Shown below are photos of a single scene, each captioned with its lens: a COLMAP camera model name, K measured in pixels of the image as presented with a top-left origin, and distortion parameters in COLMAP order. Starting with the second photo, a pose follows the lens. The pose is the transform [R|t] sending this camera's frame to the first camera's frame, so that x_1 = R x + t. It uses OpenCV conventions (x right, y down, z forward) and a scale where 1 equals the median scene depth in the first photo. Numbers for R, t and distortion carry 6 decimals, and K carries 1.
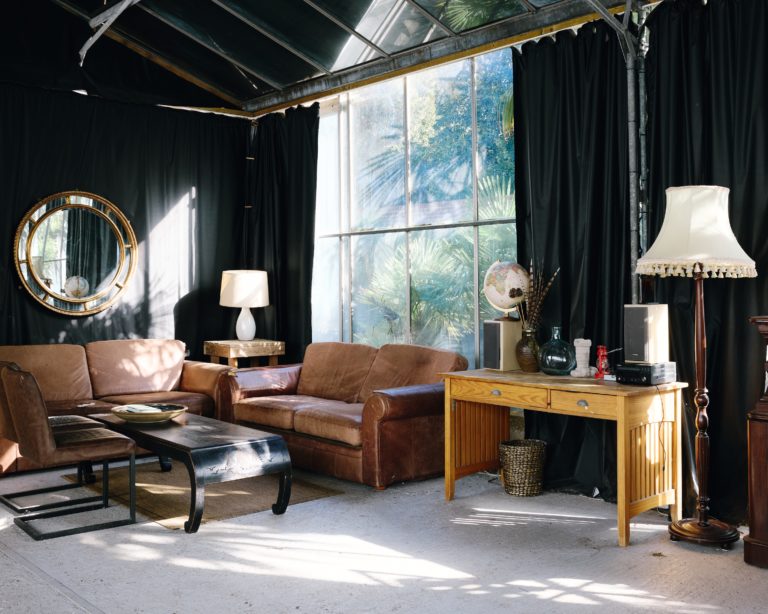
lens RADIAL K [[809.5, 0, 383.7], [0, 809.5, 278.0], [0, 0, 1]] dist [-0.021769, -0.014568]
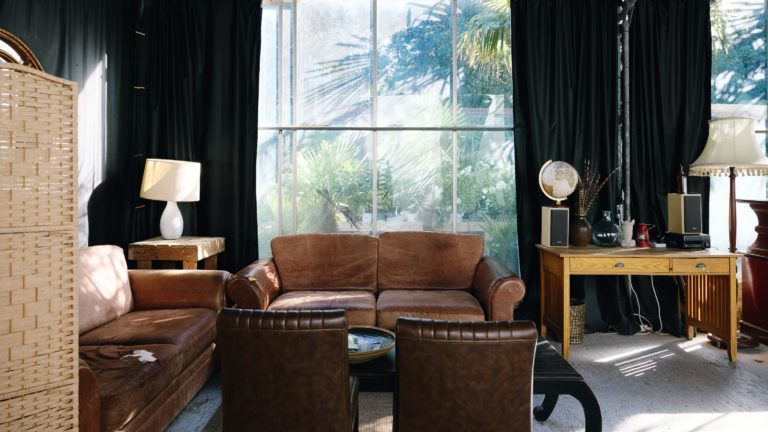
lens RADIAL K [[541.7, 0, 384.2], [0, 541.7, 163.9], [0, 0, 1]] dist [0.004536, 0.000989]
pose [[0.665686, 0.030850, 0.745594, -0.489847], [-0.017704, 0.999517, -0.025550, 0.007099], [-0.746022, 0.003808, 0.665910, 0.462570]]
